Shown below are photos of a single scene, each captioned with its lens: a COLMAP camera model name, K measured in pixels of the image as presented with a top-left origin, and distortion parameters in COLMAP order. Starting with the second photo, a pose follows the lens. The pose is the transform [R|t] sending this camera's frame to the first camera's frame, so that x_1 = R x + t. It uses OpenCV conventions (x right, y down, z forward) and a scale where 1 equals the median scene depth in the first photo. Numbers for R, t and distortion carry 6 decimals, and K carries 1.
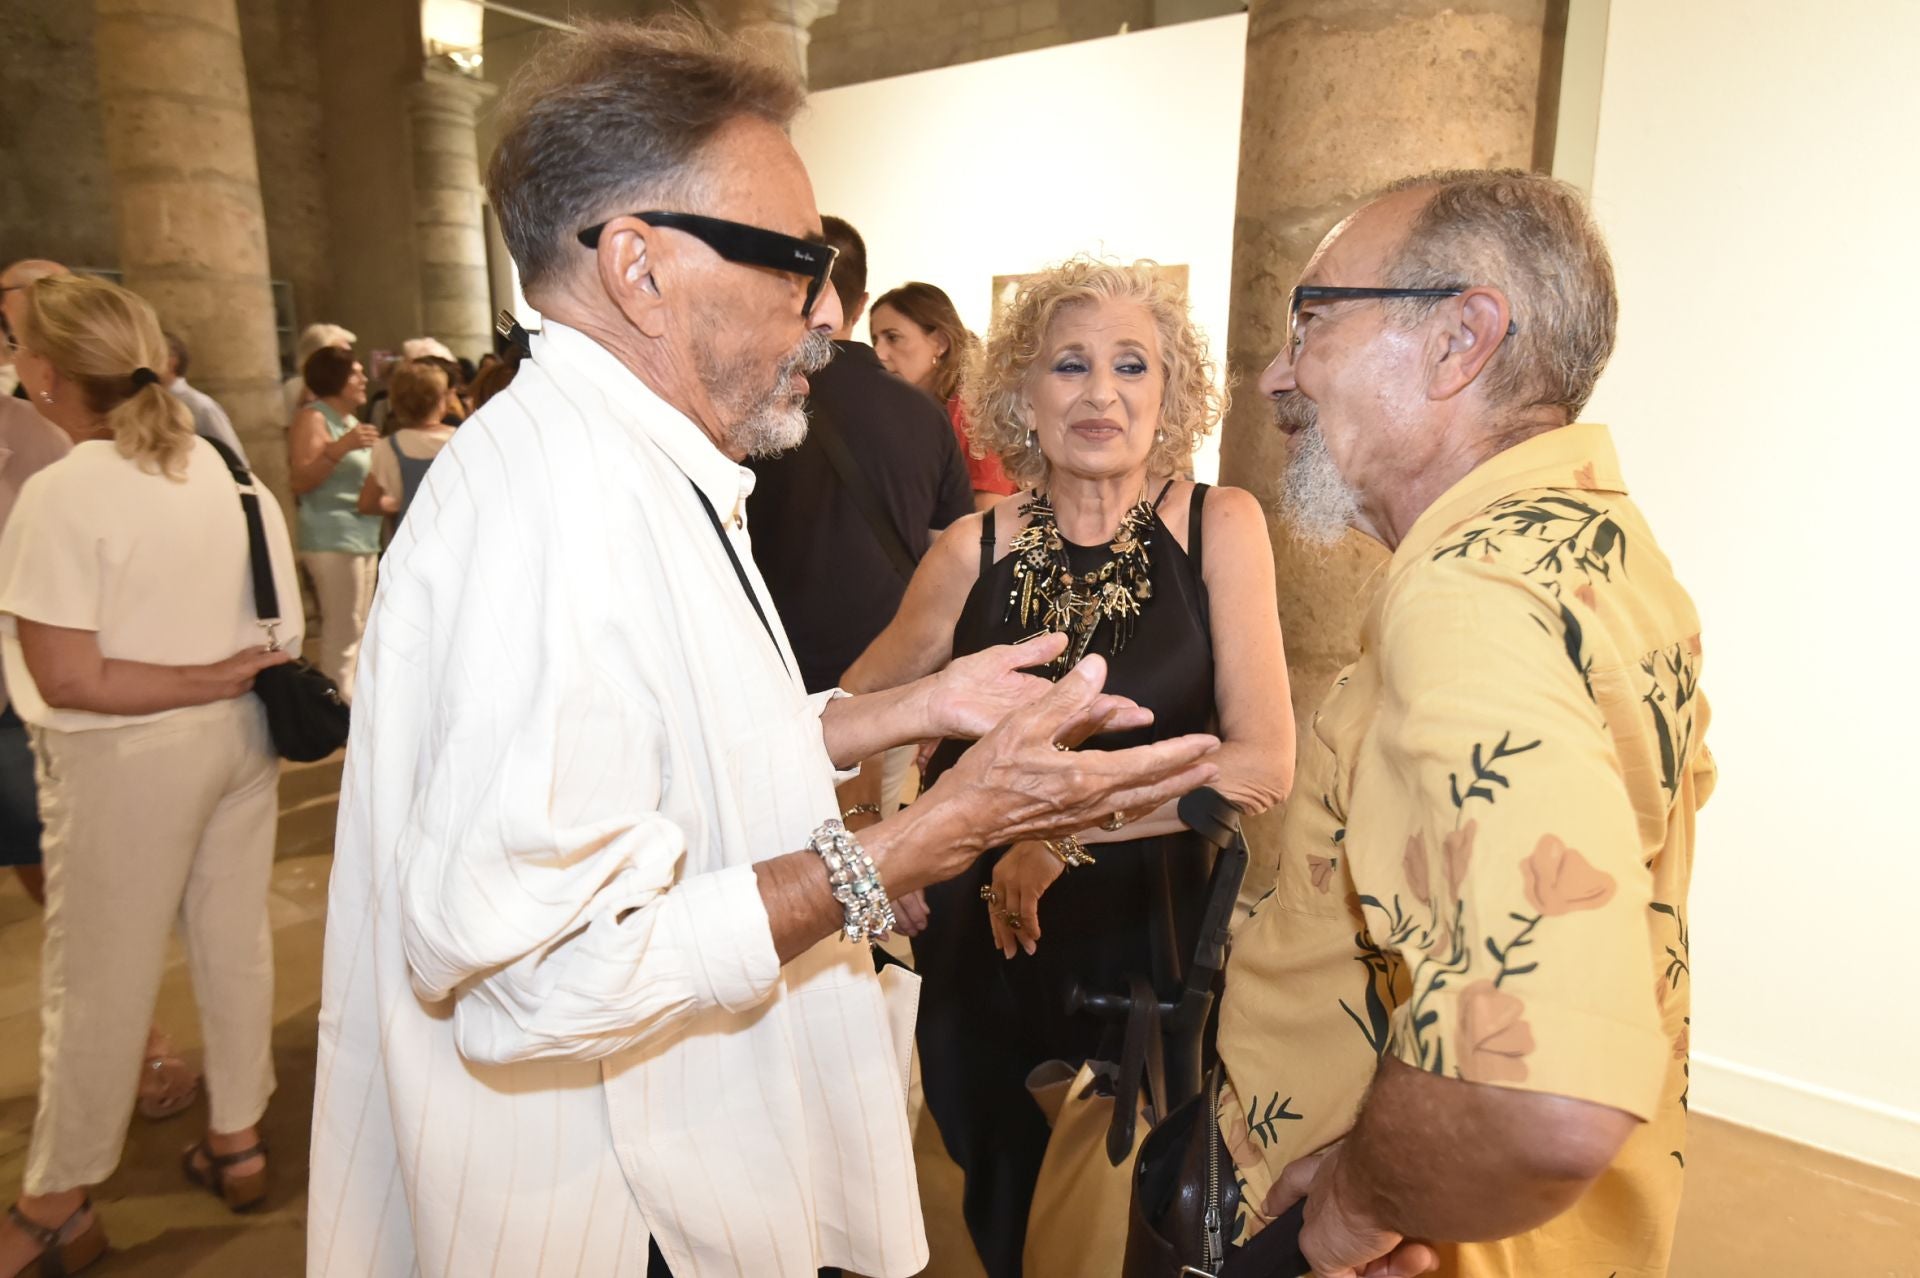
lens RADIAL K [[1173.8, 0, 961.1], [0, 1173.8, 638.7], [0, 0, 1]] dist [-0.002528, -0.006035]
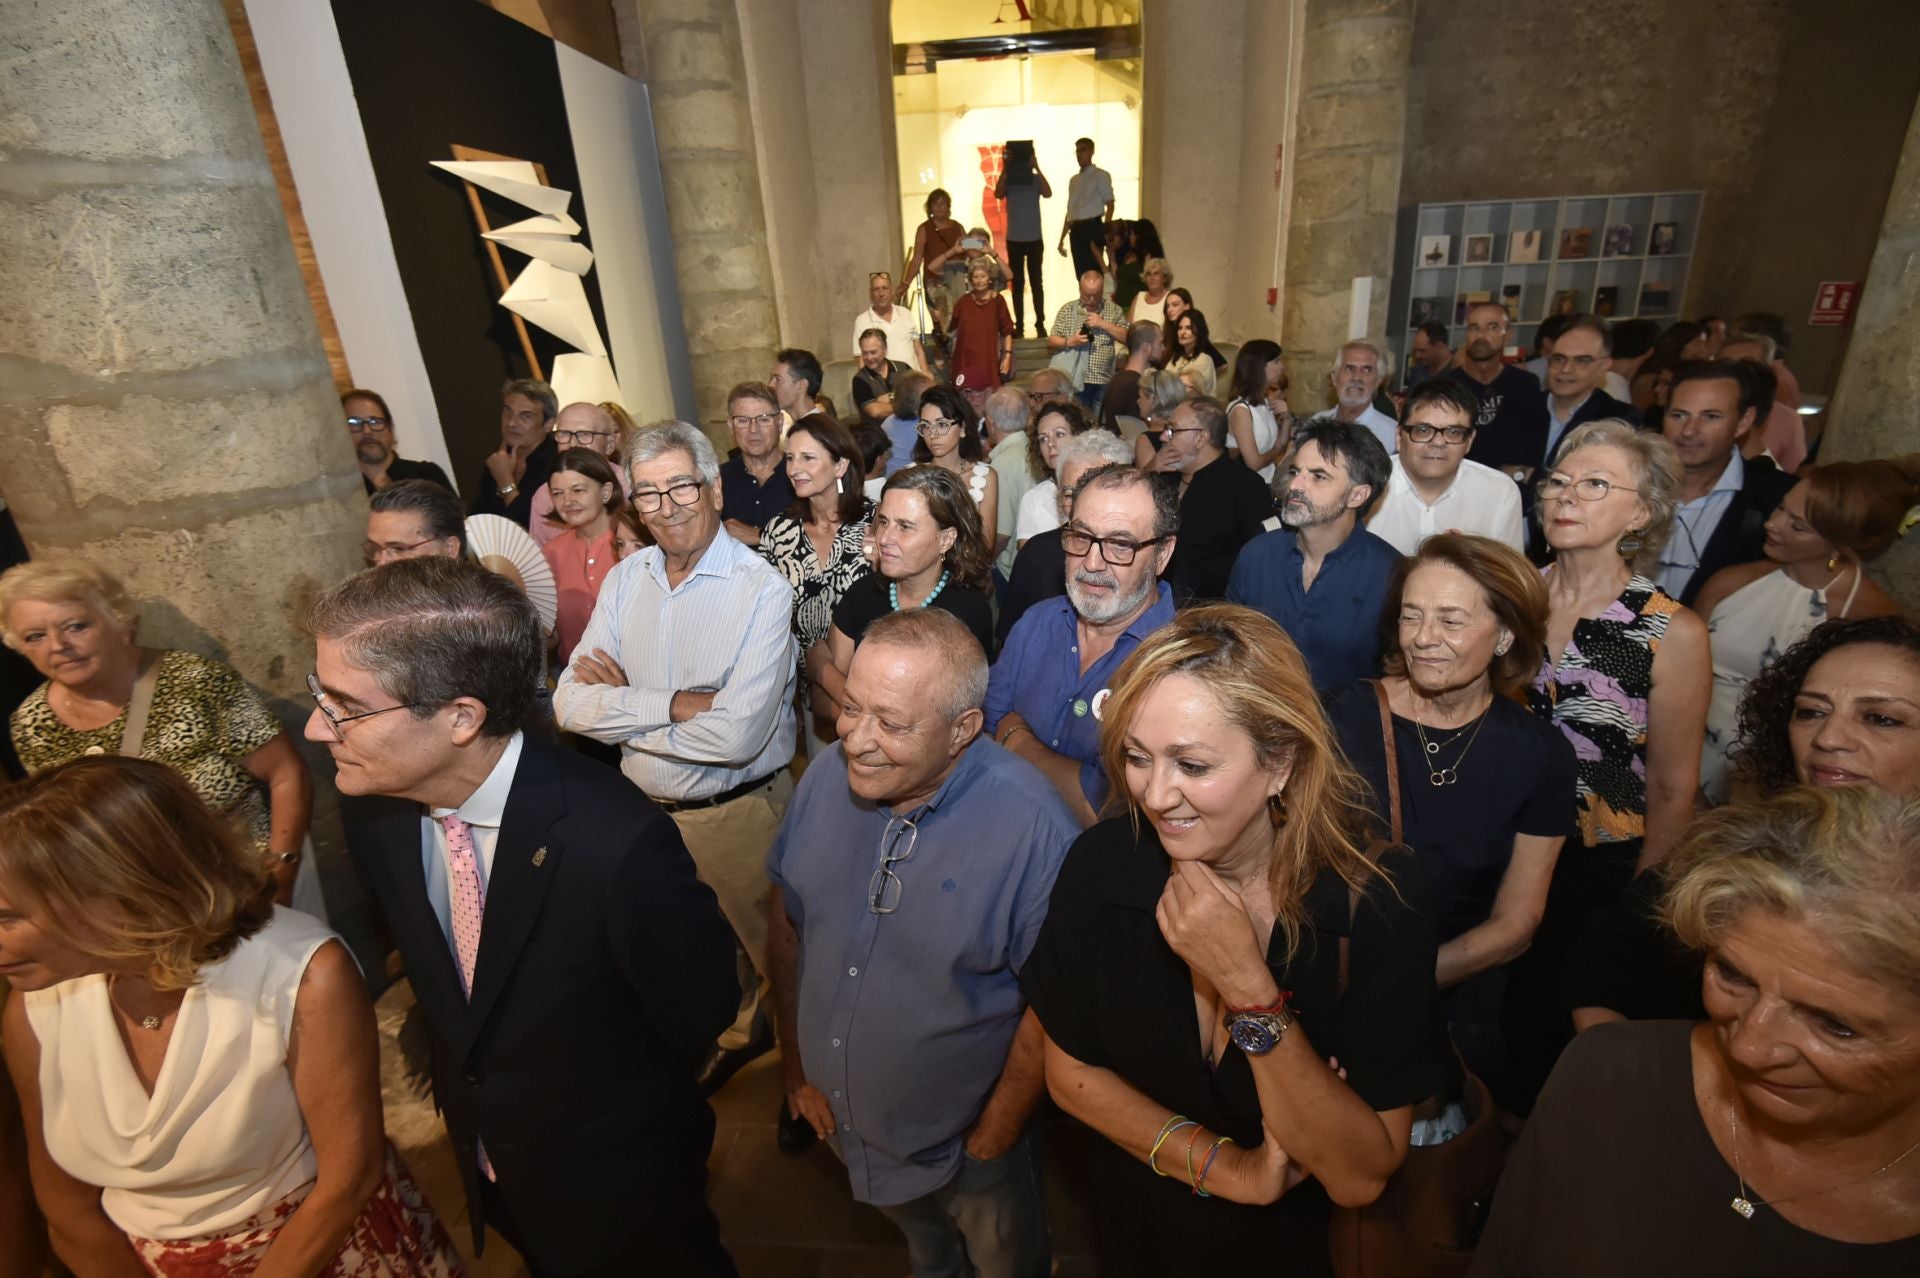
lens RADIAL K [[876.7, 0, 956.7], [0, 876.7, 639.6], [0, 0, 1]] dist [-0.017410, -0.000372]
pose [[0.539228, 0.269484, -0.797879, -0.612943], [-0.117992, 0.962250, 0.245259, -0.205277], [0.833853, -0.038107, 0.550670, 0.557132]]
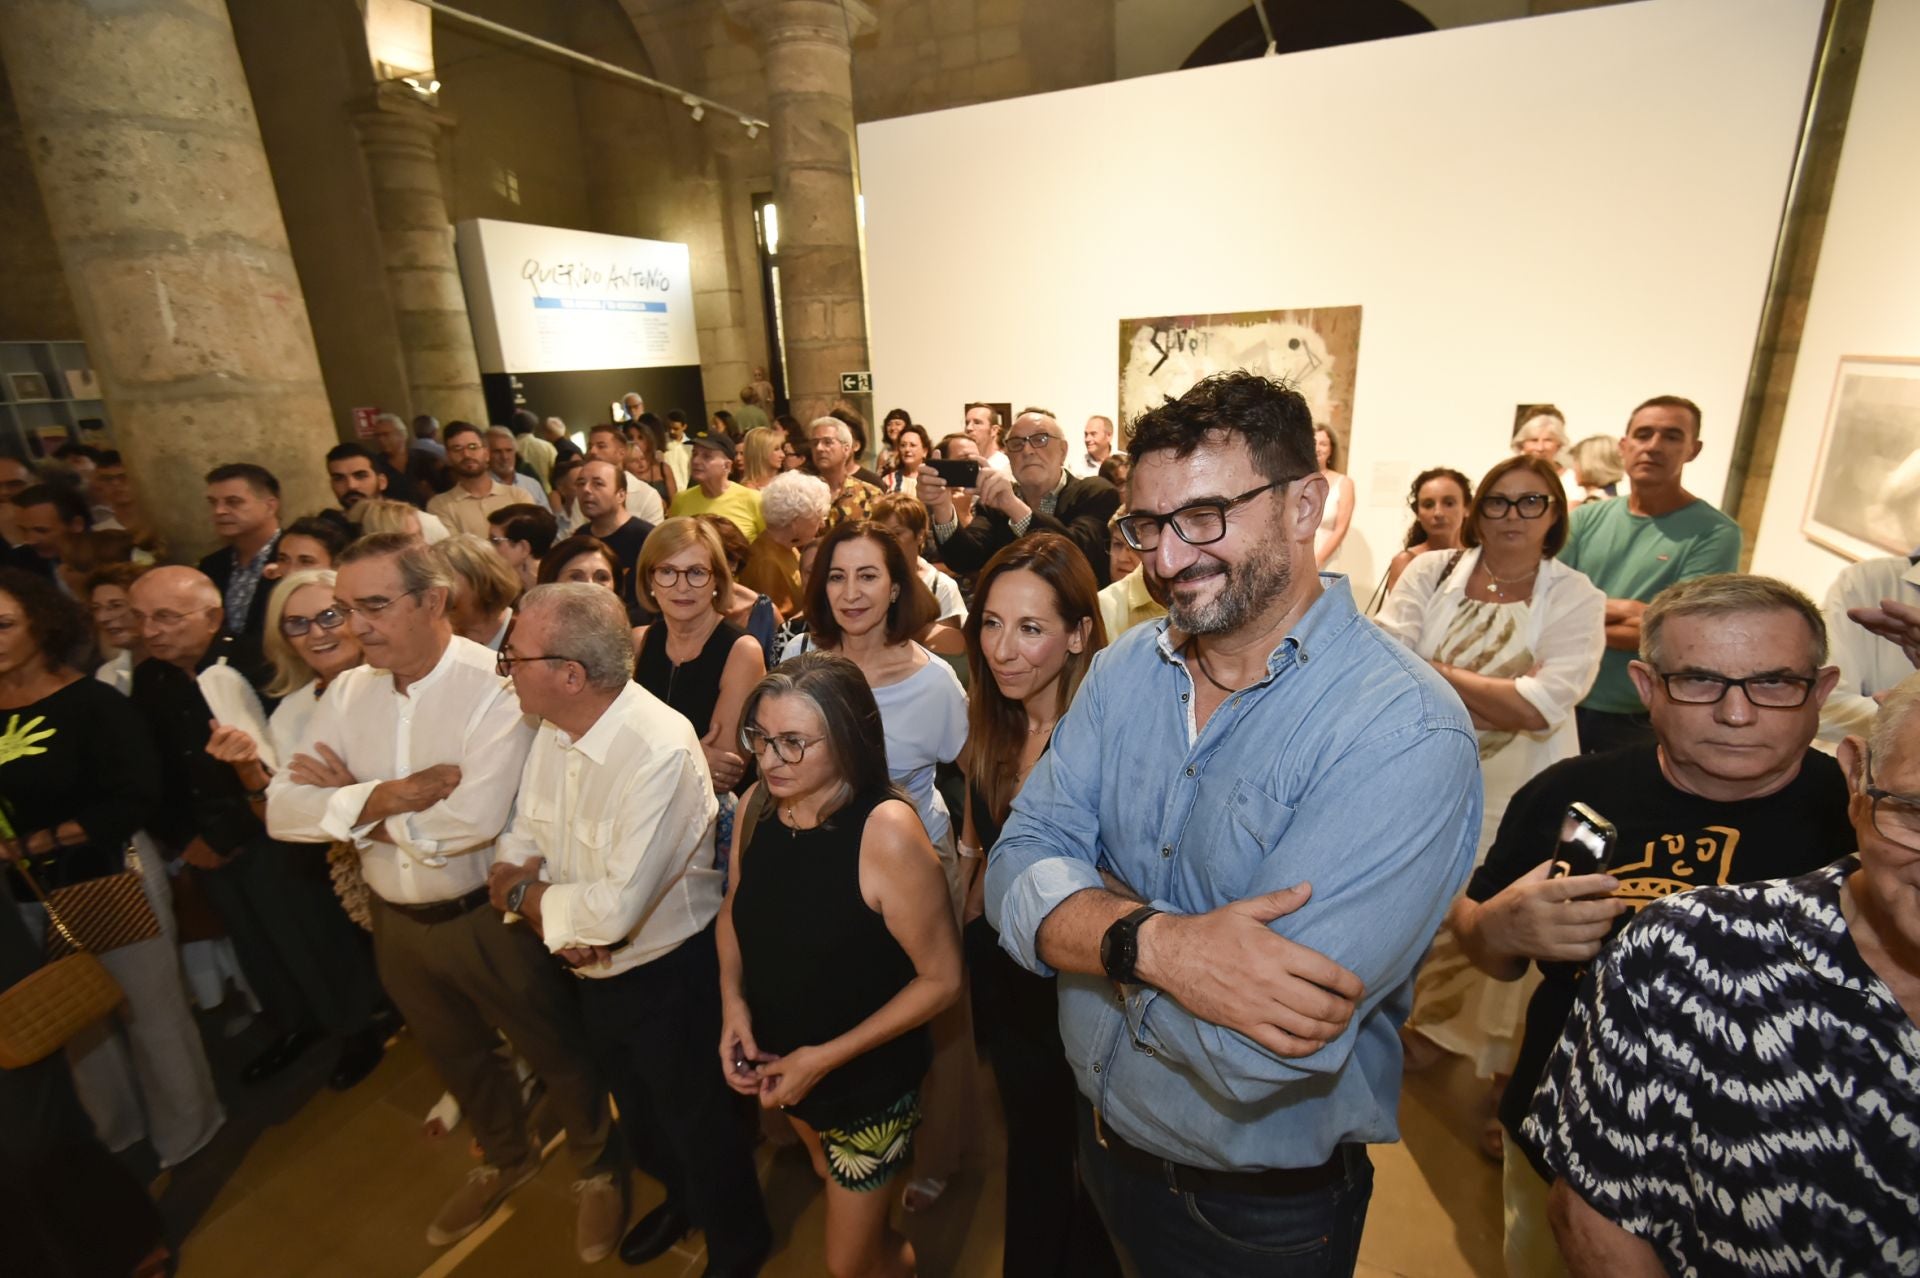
lens RADIAL K [[876.7, 0, 970.3], [0, 876.7, 636.9], [0, 0, 1]] dist [-0.017410, -0.000372]
pose [[0.975574, -0.109435, 0.190469, -0.333775], [0.090889, 0.990463, 0.103549, -0.177294], [-0.199984, -0.083708, 0.976217, 0.396630]]
